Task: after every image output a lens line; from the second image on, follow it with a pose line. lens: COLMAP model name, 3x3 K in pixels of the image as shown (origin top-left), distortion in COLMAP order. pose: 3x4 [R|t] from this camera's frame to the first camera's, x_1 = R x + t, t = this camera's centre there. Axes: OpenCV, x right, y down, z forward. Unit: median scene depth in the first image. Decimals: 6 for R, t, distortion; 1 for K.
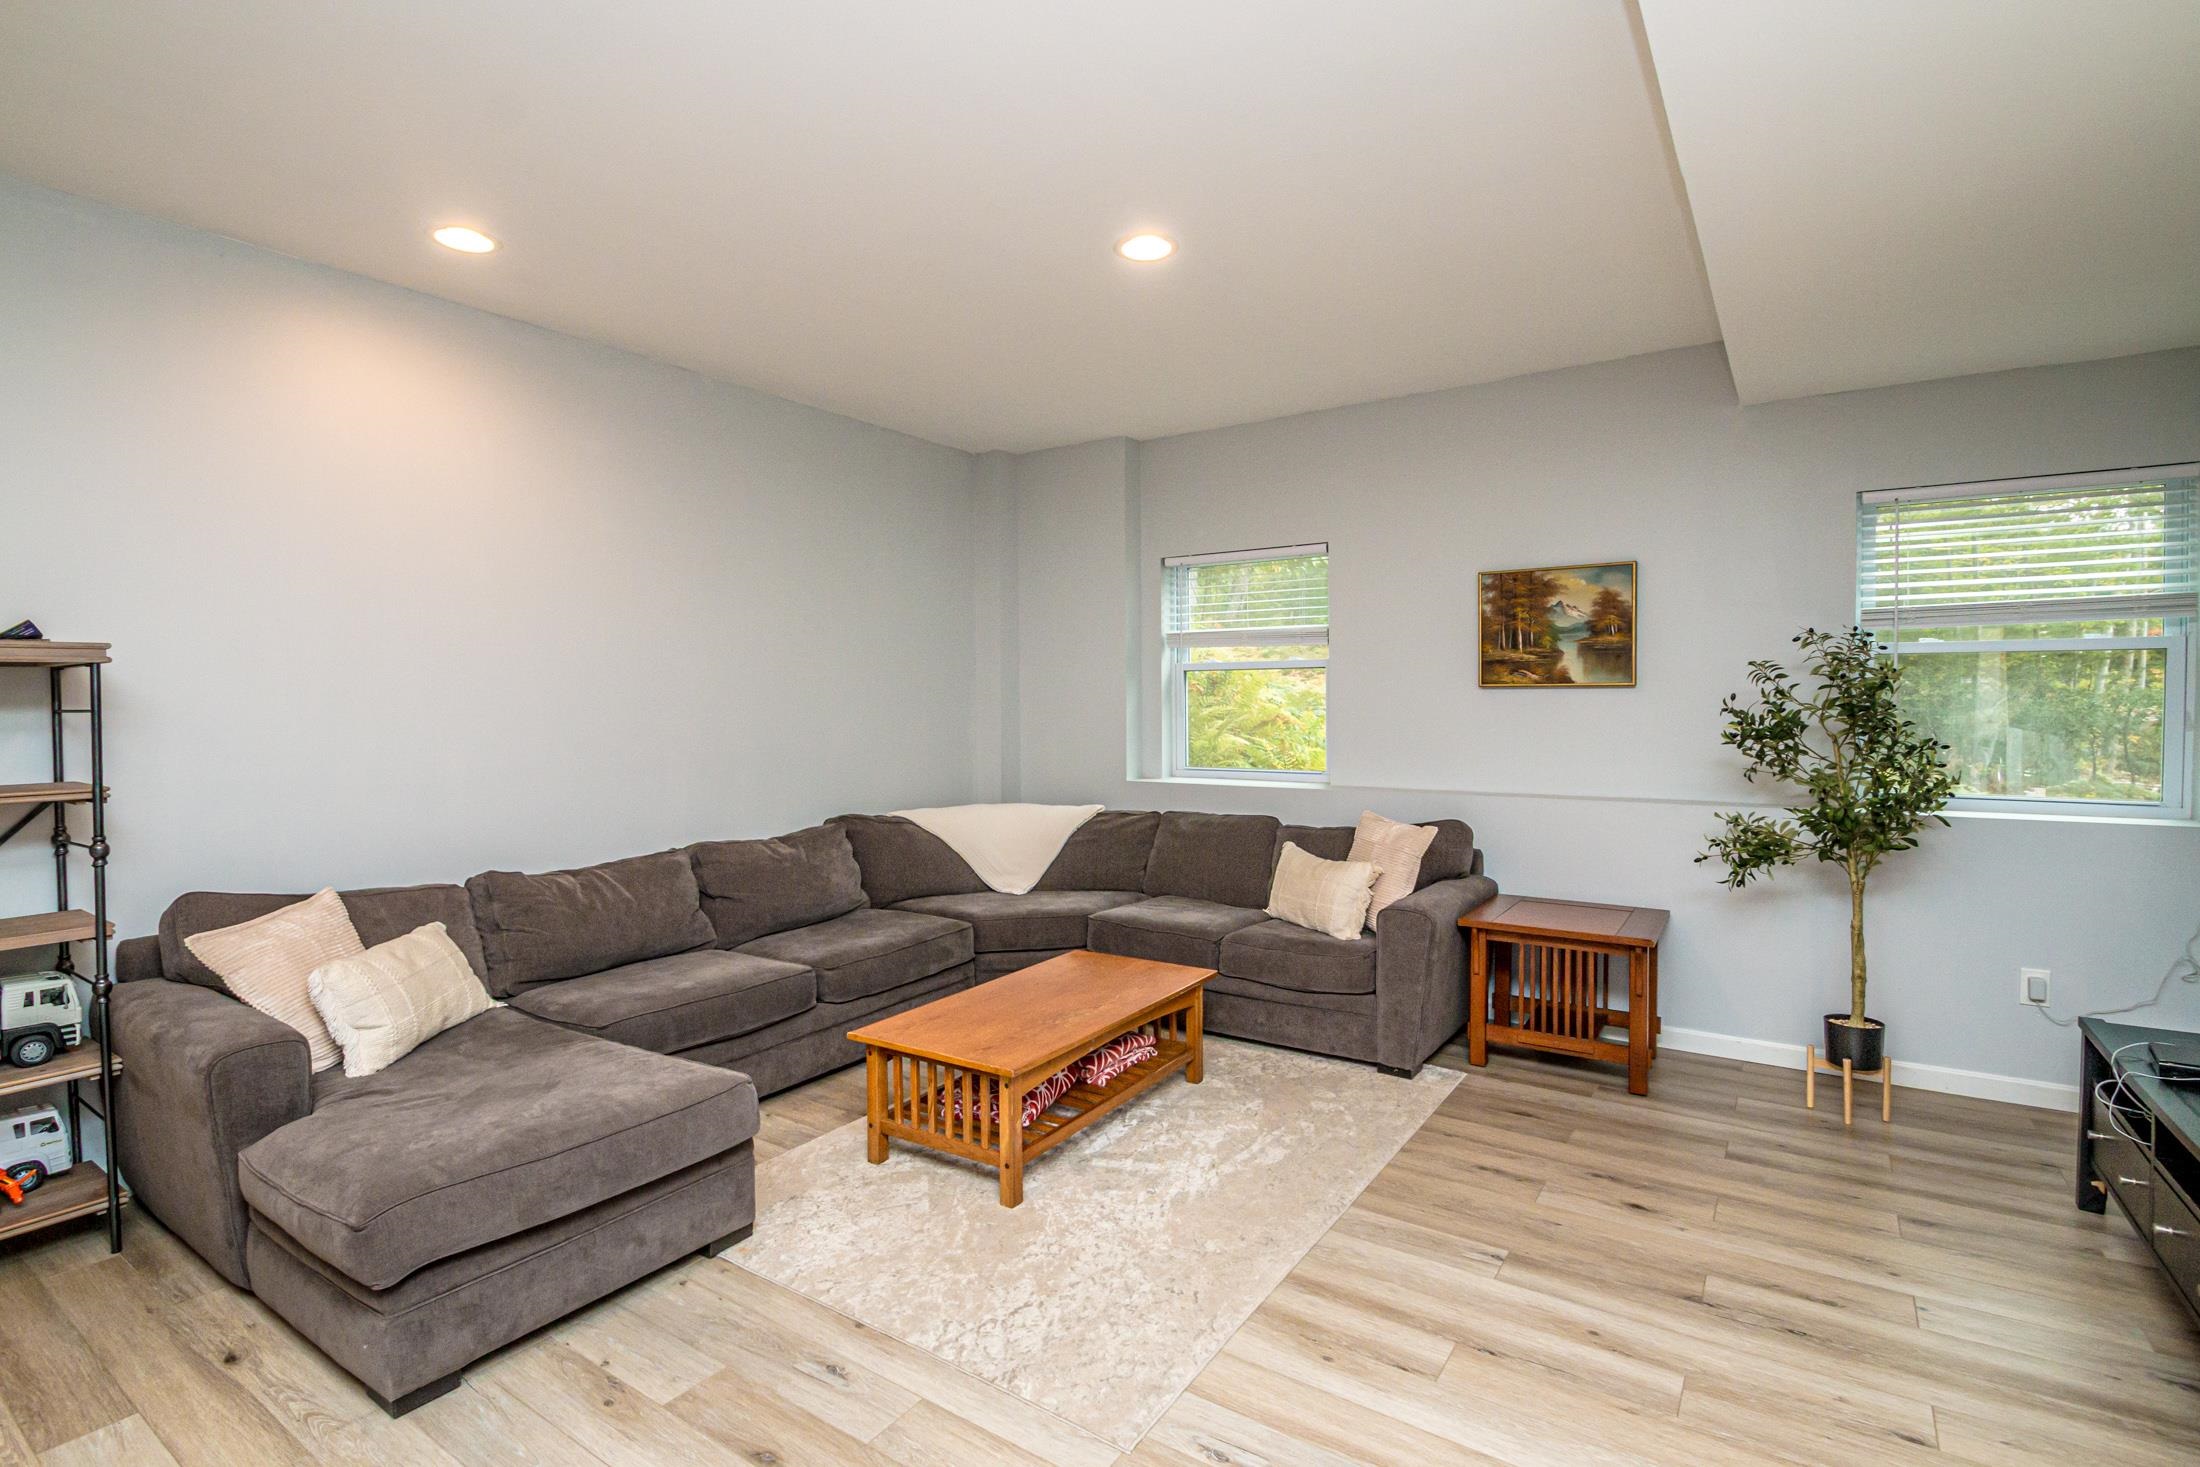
lens RADIAL K [[1099.4, 0, 1148.5], [0, 1099.4, 708.9], [0, 0, 1]] dist [0.000209, -0.004807]
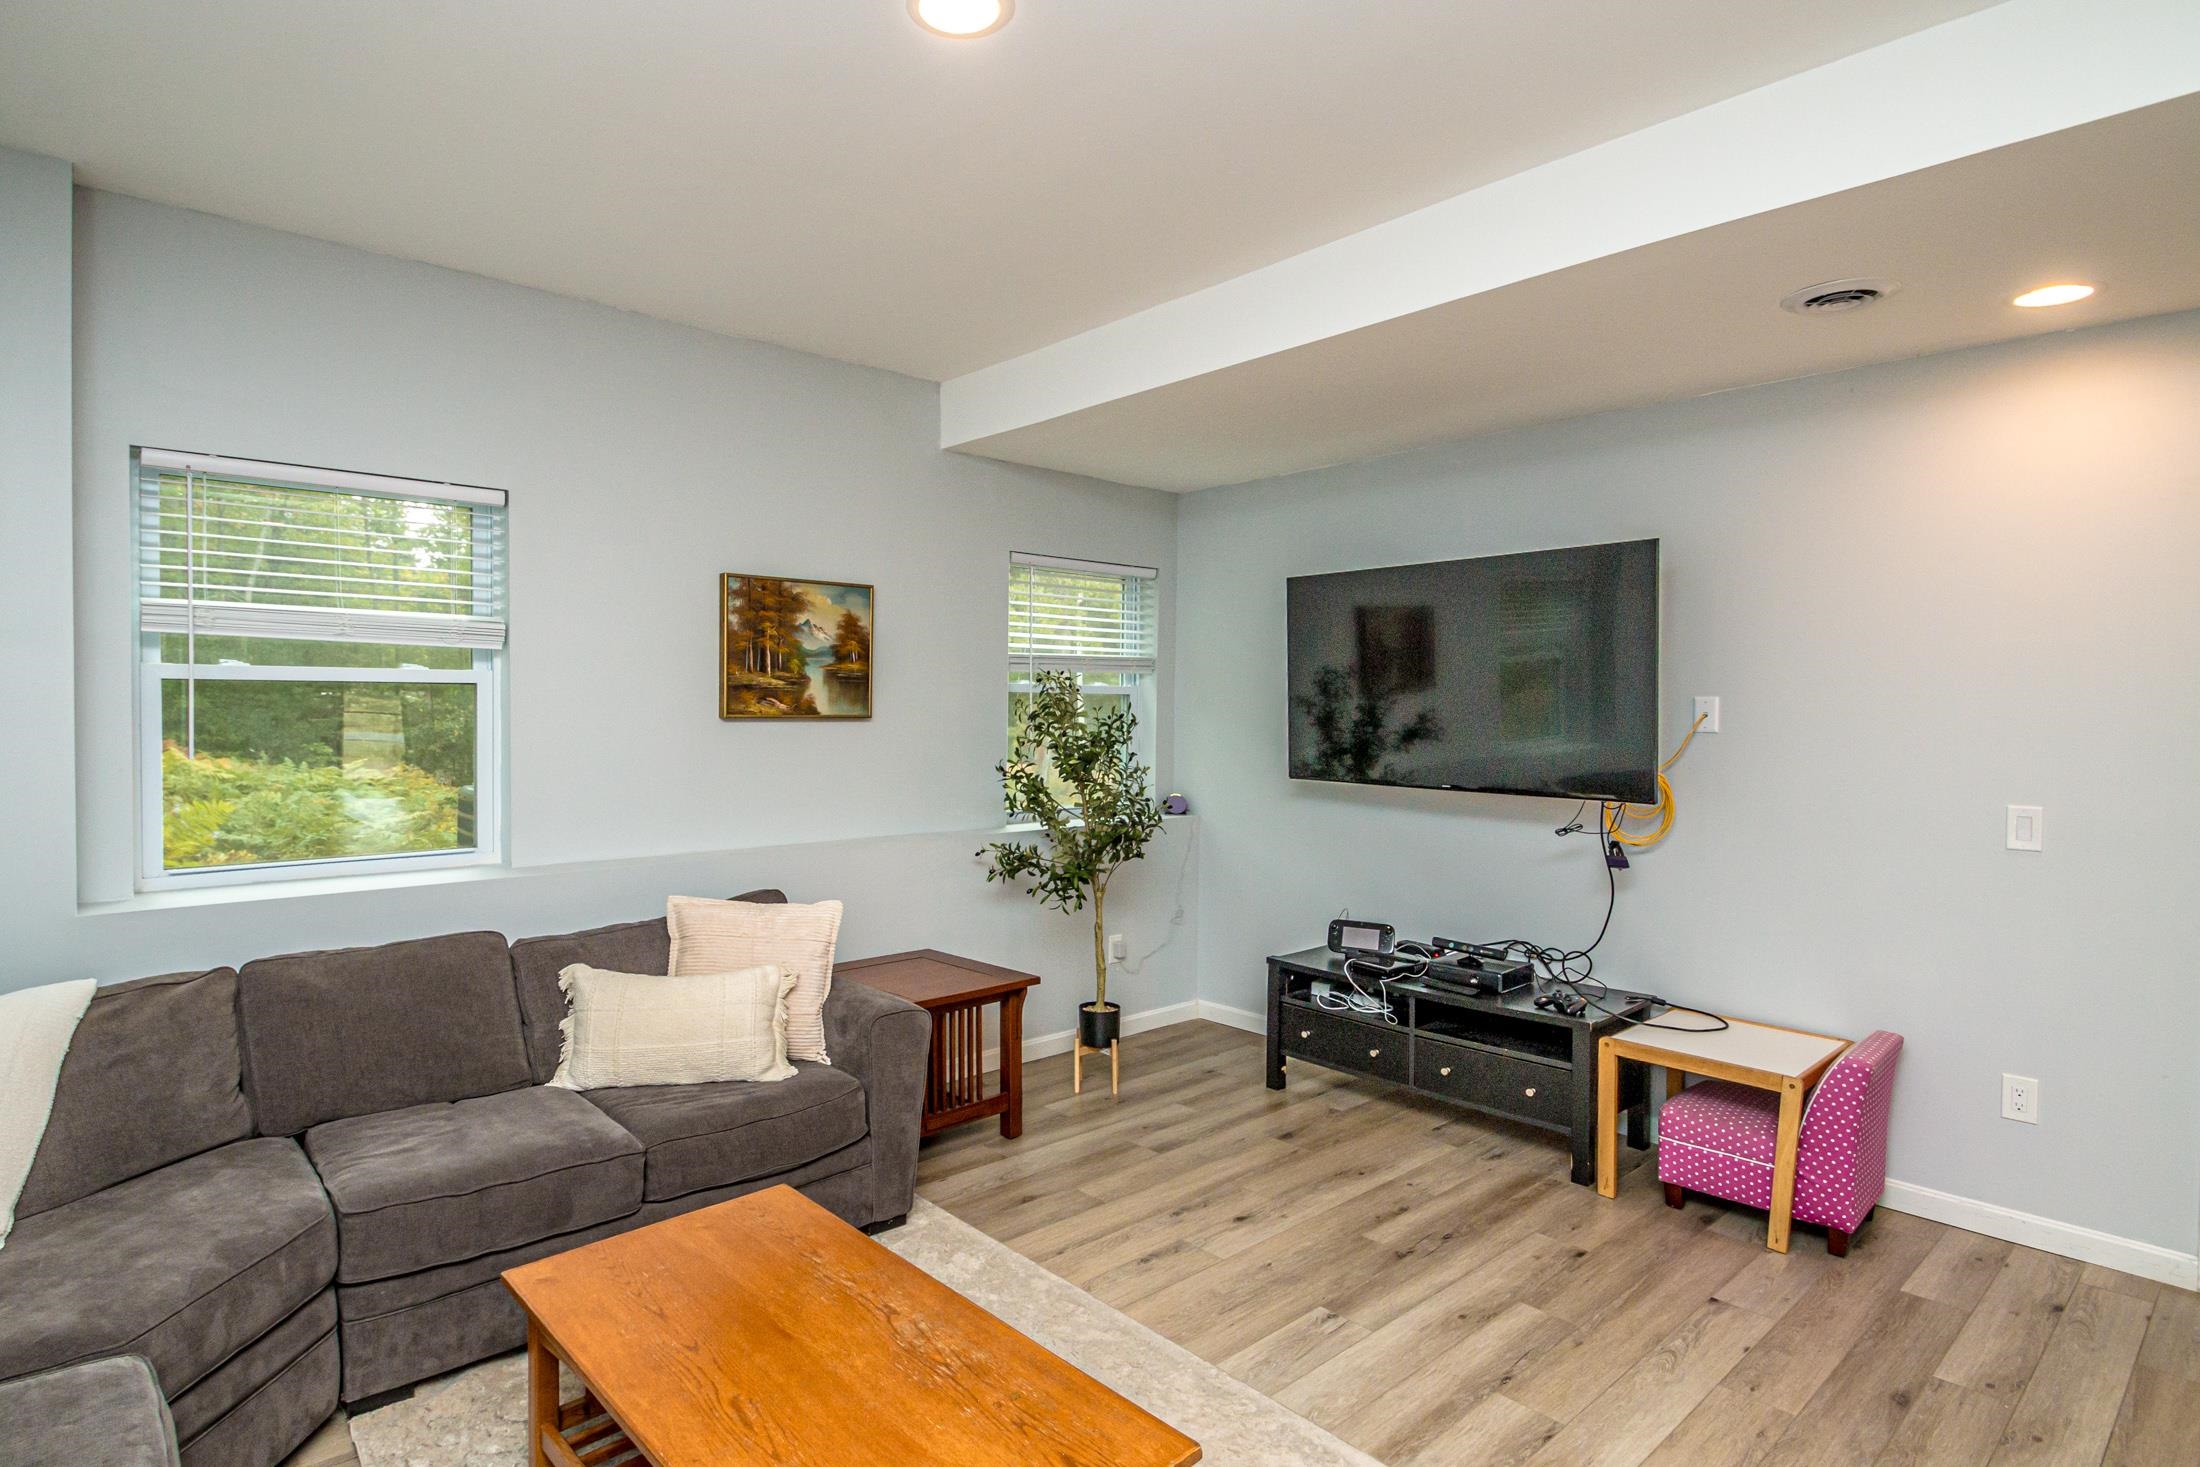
lens RADIAL K [[1099.4, 0, 1101.7], [0, 1099.4, 734.5], [0, 0, 1]] dist [0.000209, -0.004807]
pose [[0.282407, -0.012313, 0.959216, -0.396877], [0.001147, 0.999921, 0.012498, -0.018589], [-0.959294, -0.002429, 0.282399, 0.543758]]
